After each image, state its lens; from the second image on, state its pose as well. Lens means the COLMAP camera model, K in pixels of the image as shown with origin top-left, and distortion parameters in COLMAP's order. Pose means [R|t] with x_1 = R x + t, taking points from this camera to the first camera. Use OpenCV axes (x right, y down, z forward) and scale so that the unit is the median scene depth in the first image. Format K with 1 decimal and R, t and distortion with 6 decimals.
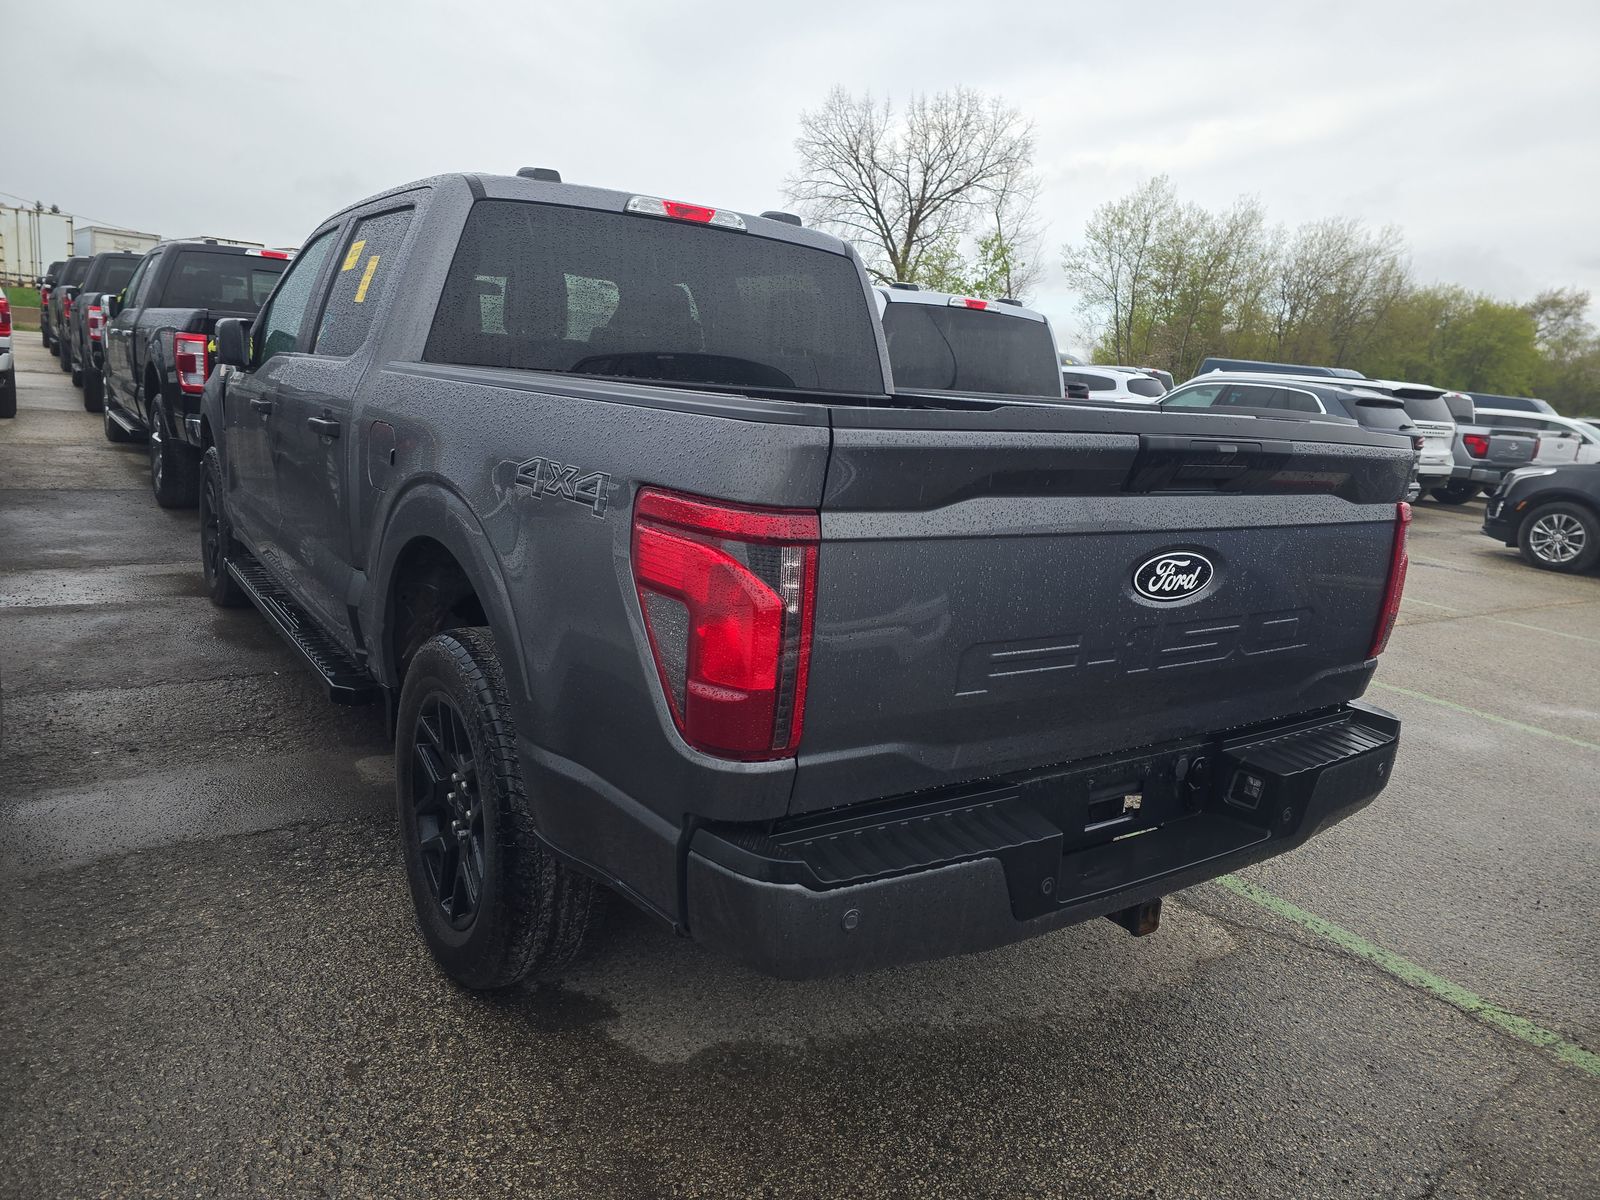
lens RADIAL K [[1087.7, 0, 800.0], [0, 1087.7, 600.0], [0, 0, 1]] dist [0.067679, -0.064611]
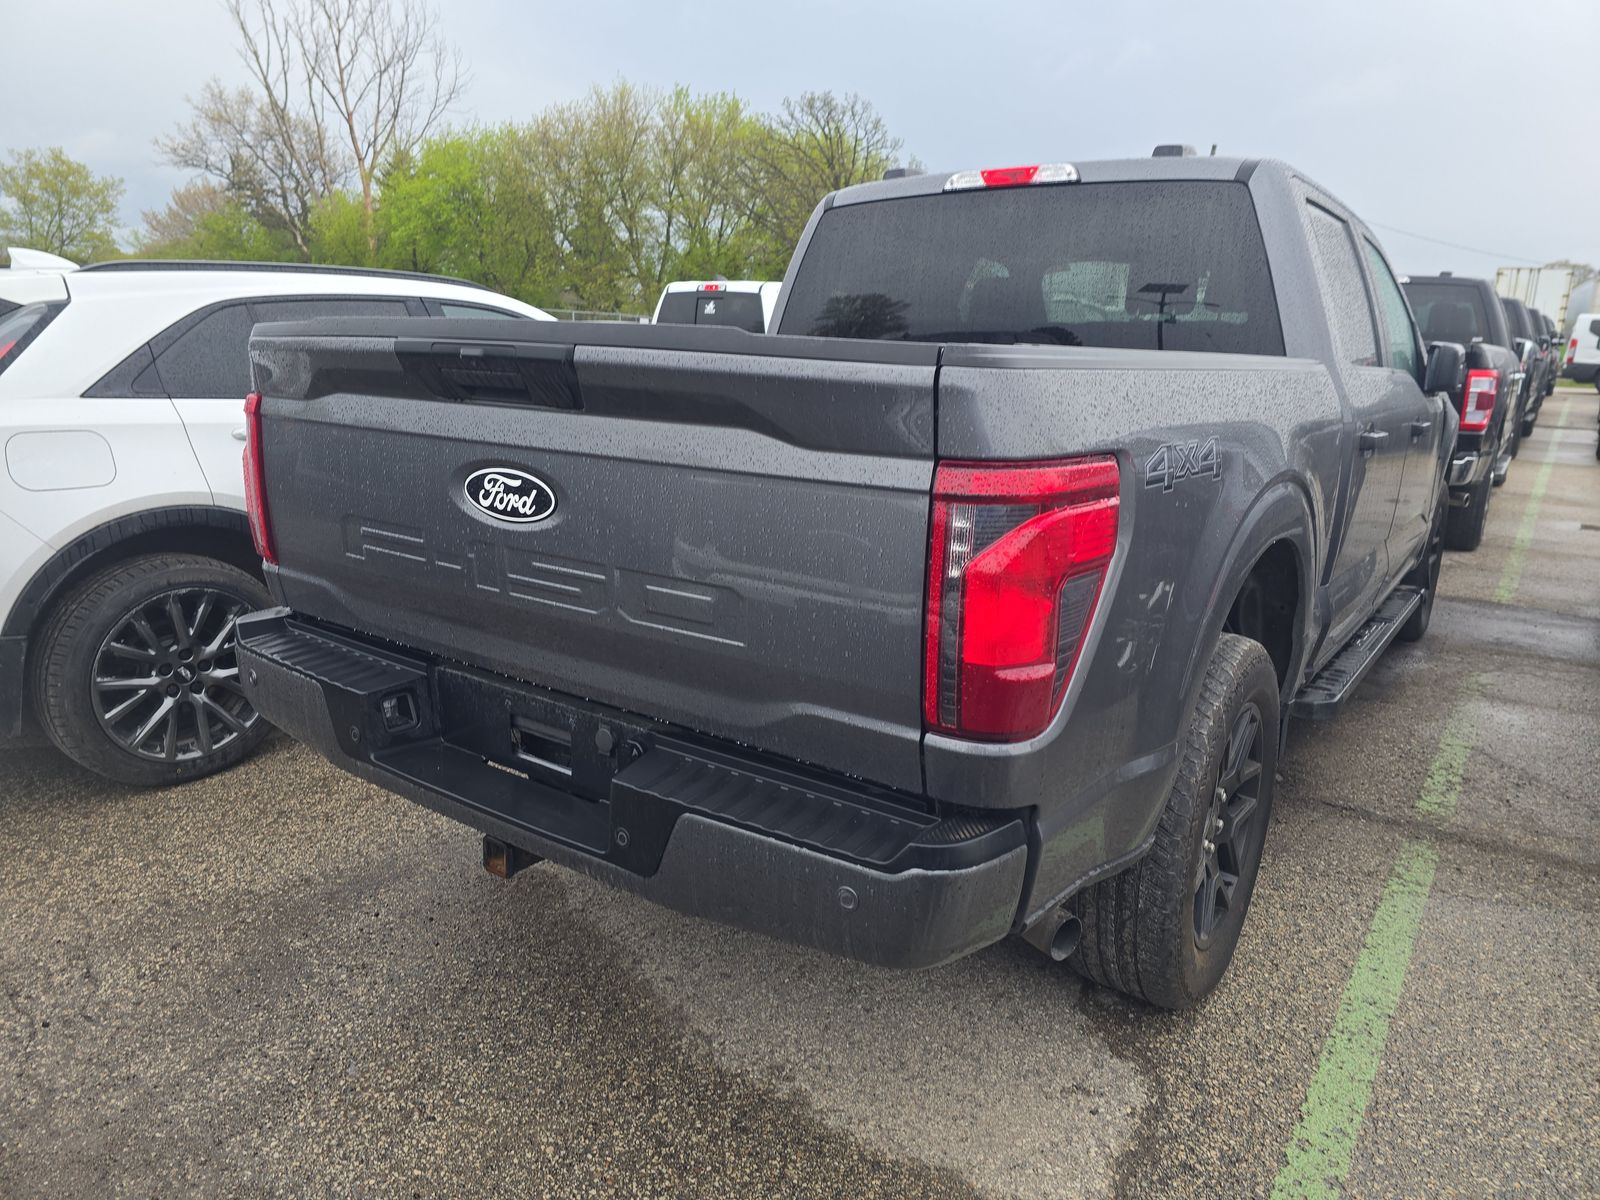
lens RADIAL K [[1093.5, 0, 784.9], [0, 1093.5, 604.0], [0, 0, 1]] dist [0.066310, -0.068430]
pose [[0.308489, 0.149612, -0.939388, 0.939820], [-0.199002, 0.975851, 0.090069, -0.044913], [0.930179, 0.159155, 0.330813, 0.660724]]
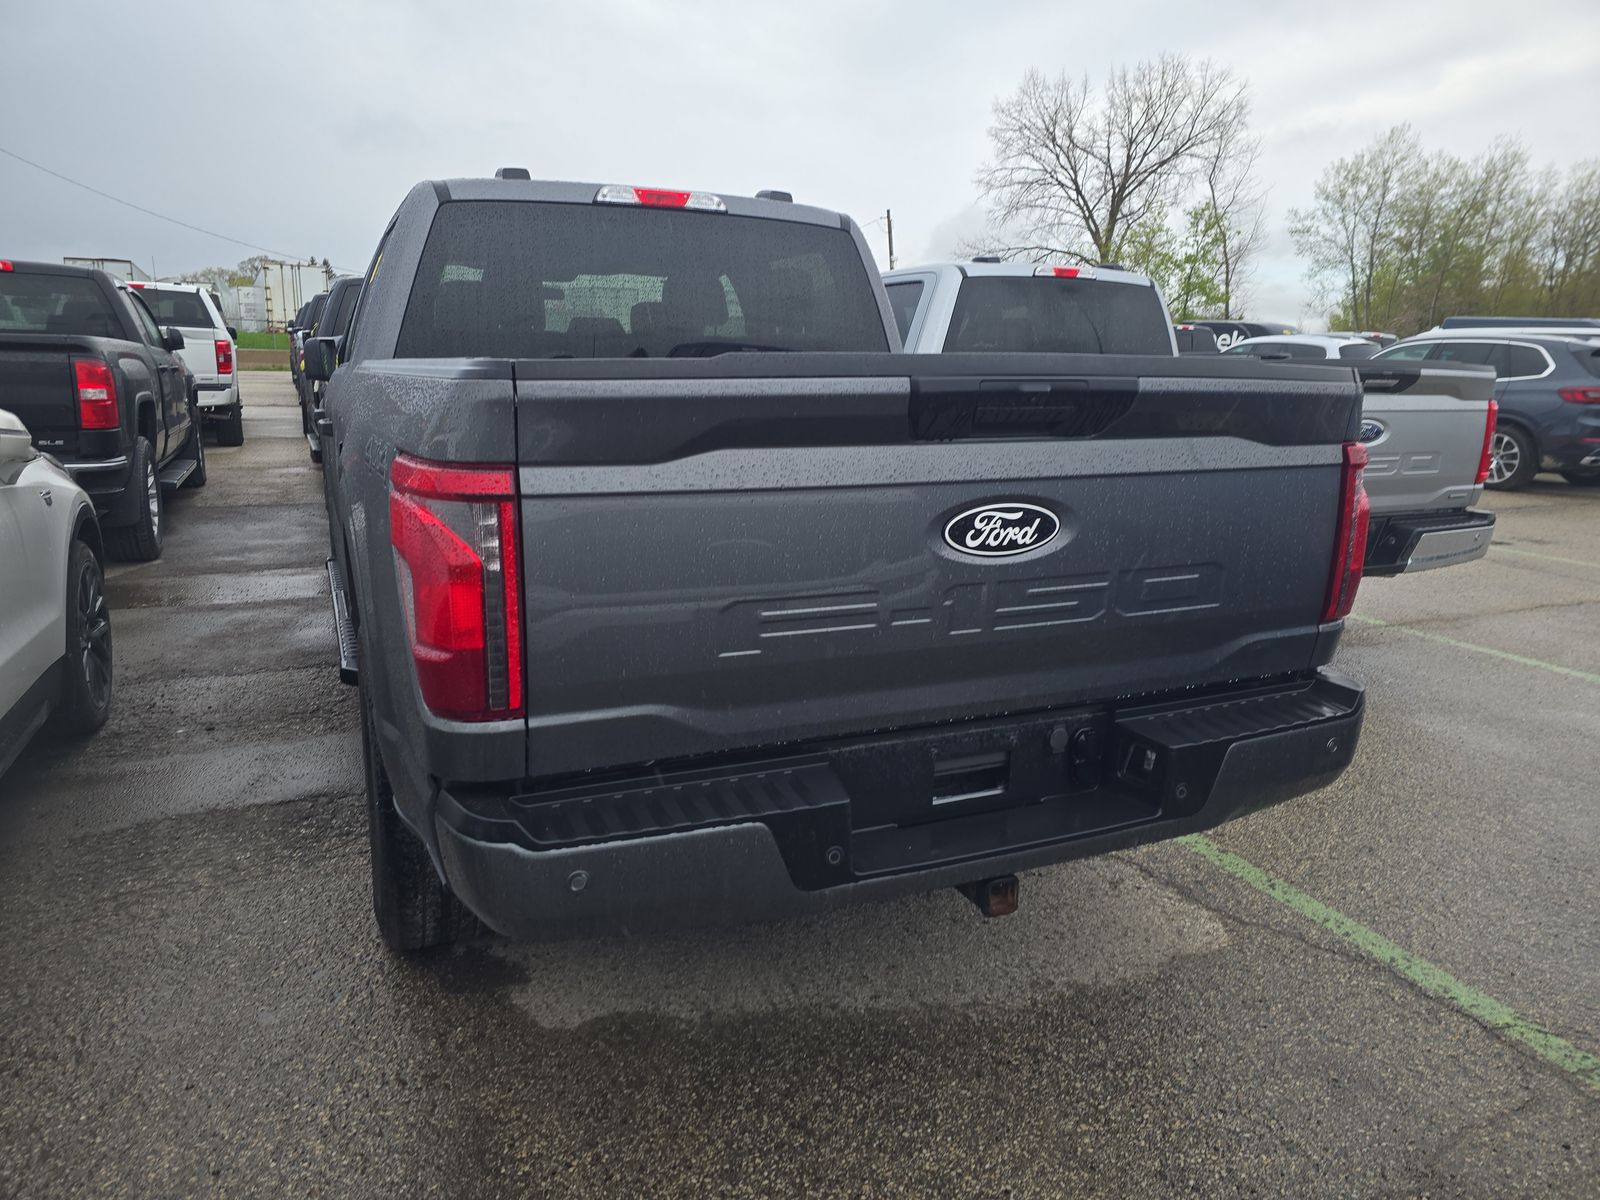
lens RADIAL K [[1081.6, 0, 800.0], [0, 1081.6, 600.0], [0, 0, 1]] dist [0.066765, -0.060831]
pose [[0.979800, -0.021493, -0.198820, 0.253754], [0.021704, 0.999764, -0.001120, 0.025170], [0.198798, -0.003217, 0.980035, 0.044404]]
